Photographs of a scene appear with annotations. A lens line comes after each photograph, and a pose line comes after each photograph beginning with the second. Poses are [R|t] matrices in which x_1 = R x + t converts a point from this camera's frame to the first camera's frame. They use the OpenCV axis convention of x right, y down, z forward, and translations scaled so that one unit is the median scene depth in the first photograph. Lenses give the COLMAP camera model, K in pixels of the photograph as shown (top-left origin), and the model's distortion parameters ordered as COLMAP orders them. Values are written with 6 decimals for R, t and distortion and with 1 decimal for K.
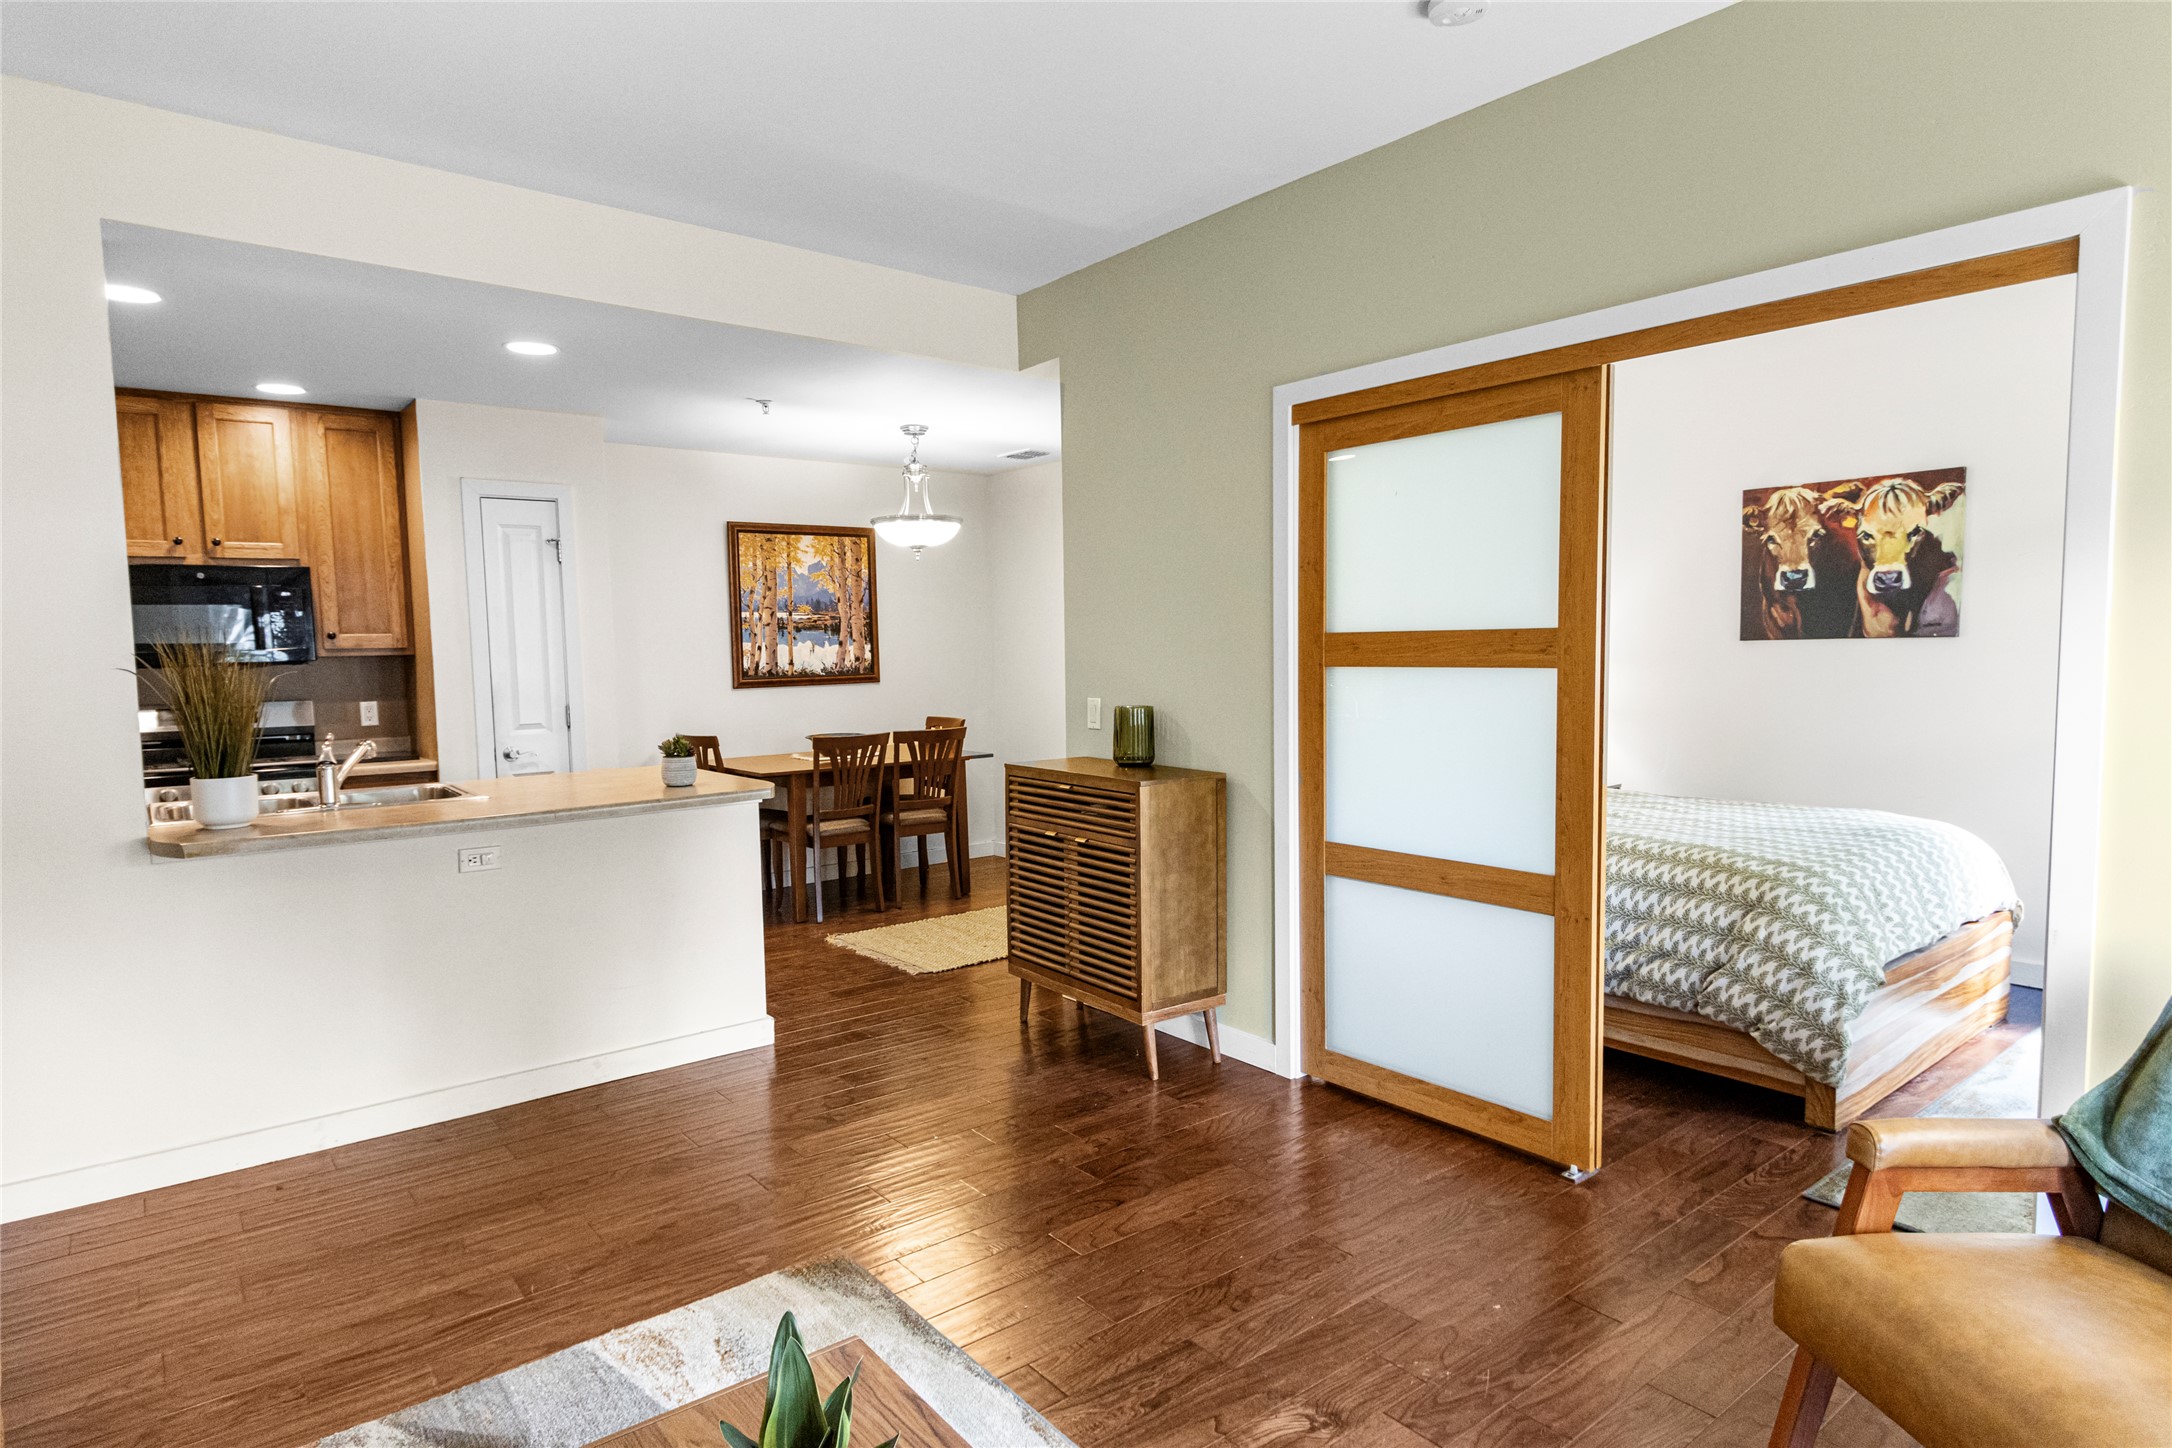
lens RADIAL K [[1204.2, 0, 1073.3], [0, 1204.2, 731.9], [0, 0, 1]] dist [0.009733, -0.001011]
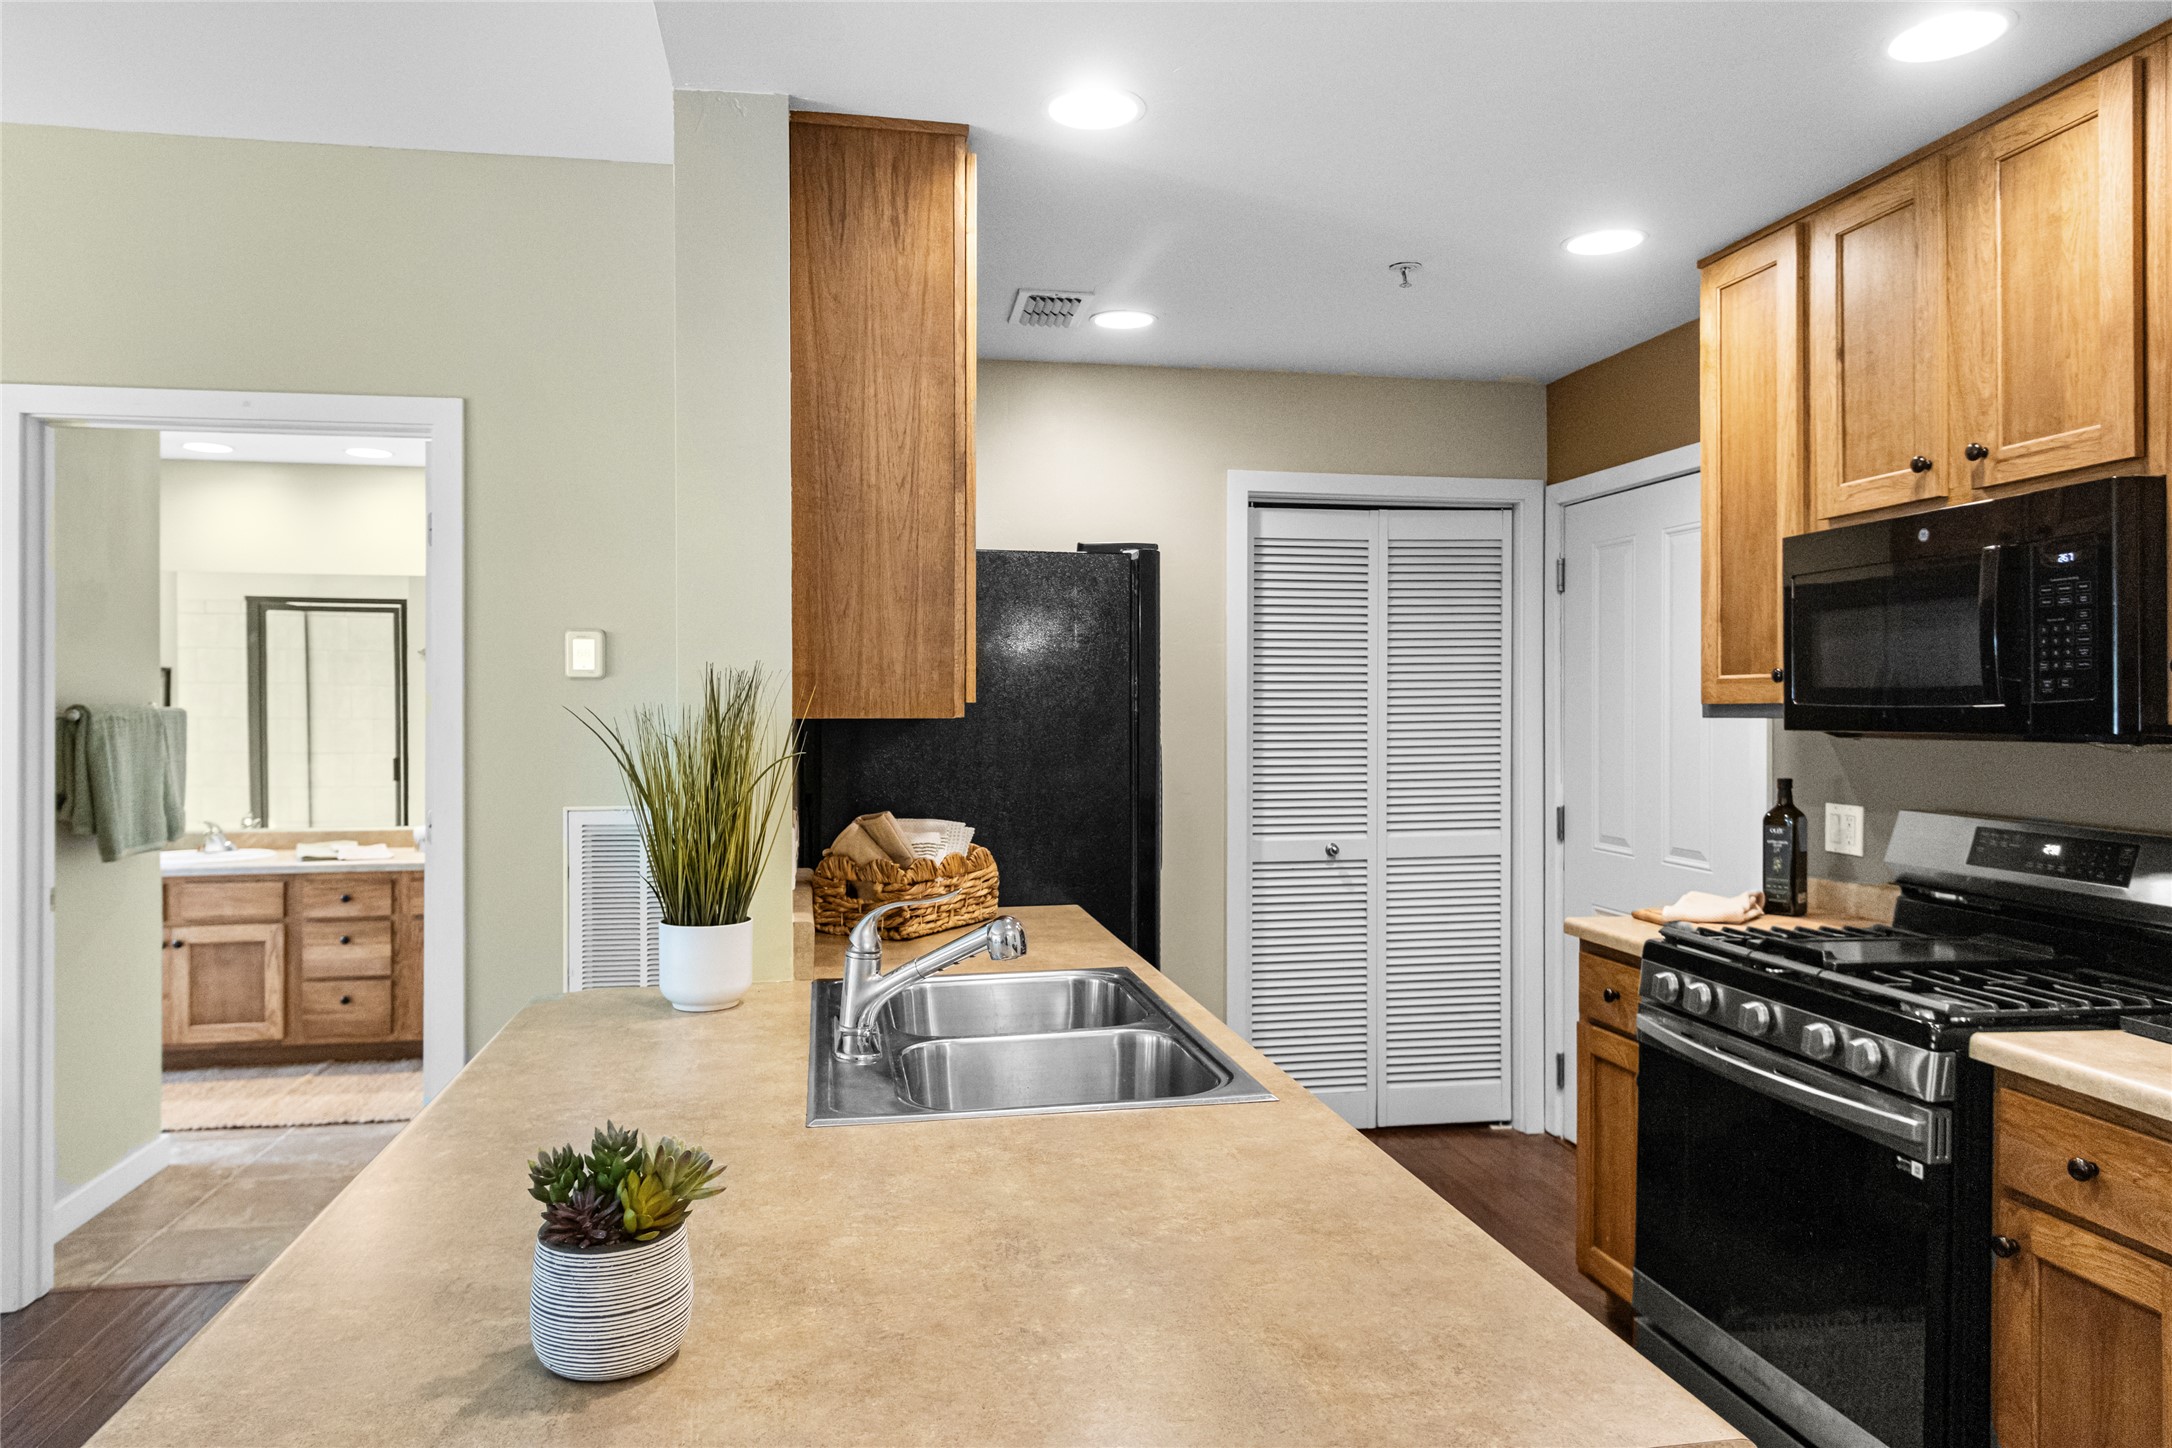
lens RADIAL K [[1405.4, 0, 1073.8], [0, 1405.4, 706.8], [0, 0, 1]] dist [0.008534, -0.004084]
pose [[-0.470659, 0.018883, -0.882113, -0.114394], [-0.057051, 0.997027, 0.051783, -0.073197], [0.880469, 0.074698, -0.468182, 0.943973]]
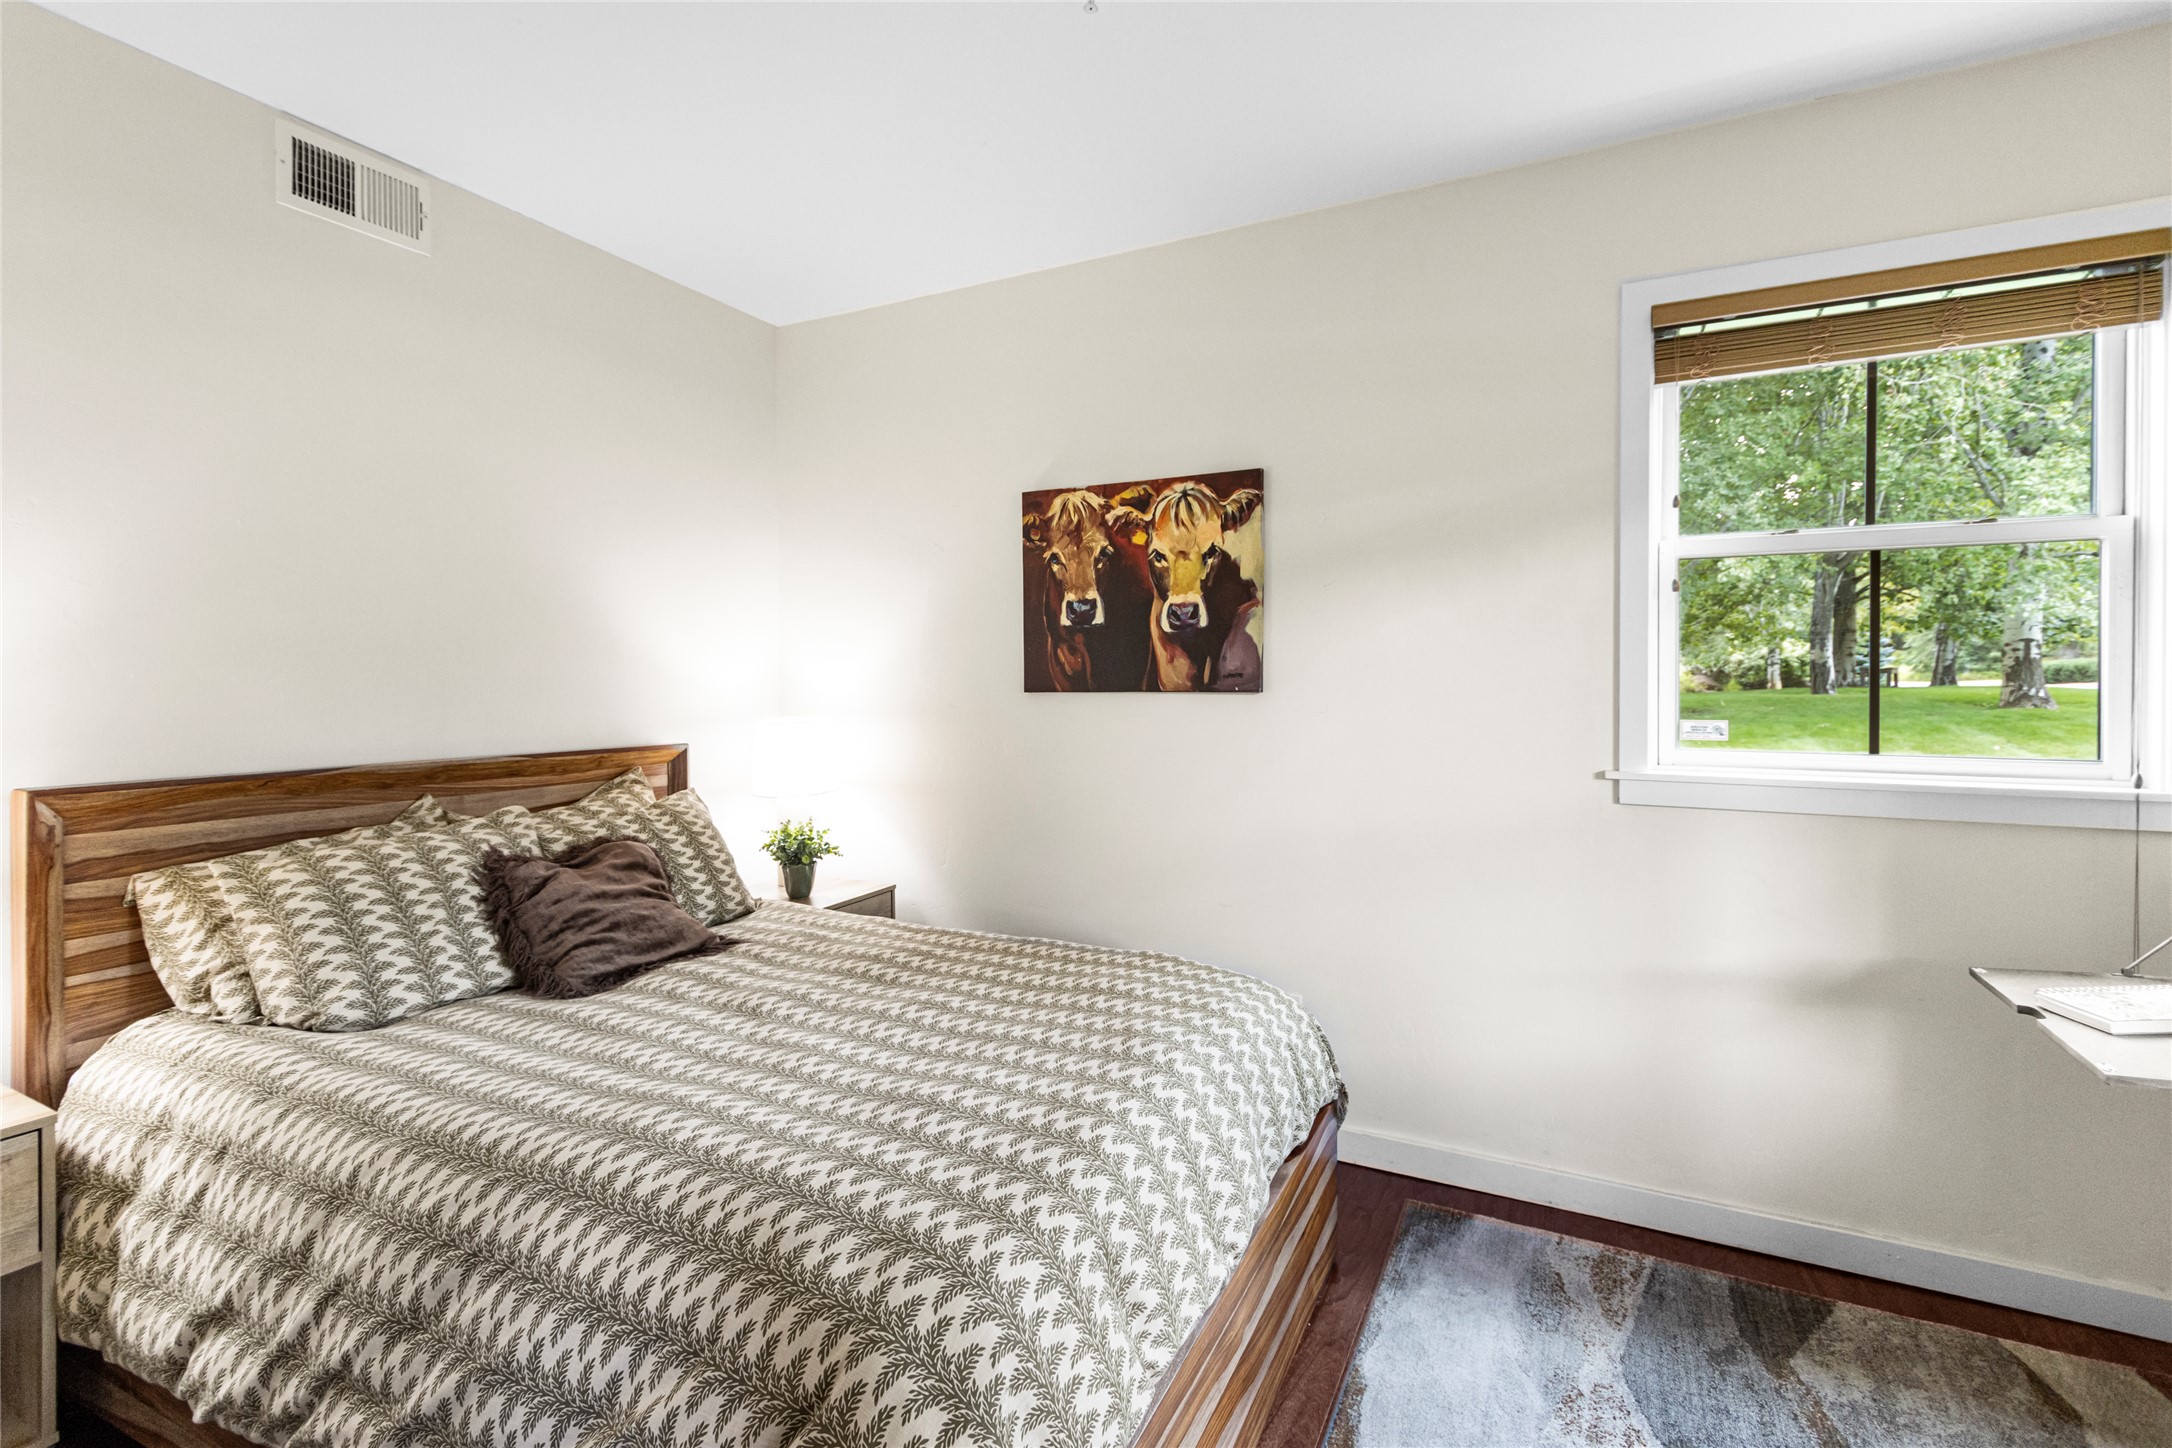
lens RADIAL K [[1017.0, 0, 1069.4], [0, 1017.0, 683.5], [0, 0, 1]] dist [0.009040, -0.000614]
pose [[0.911442, 0.009418, 0.411321, 0.340566], [0.019257, 0.997666, -0.065516, -0.042077], [-0.410978, 0.067634, 0.909133, 0.445628]]
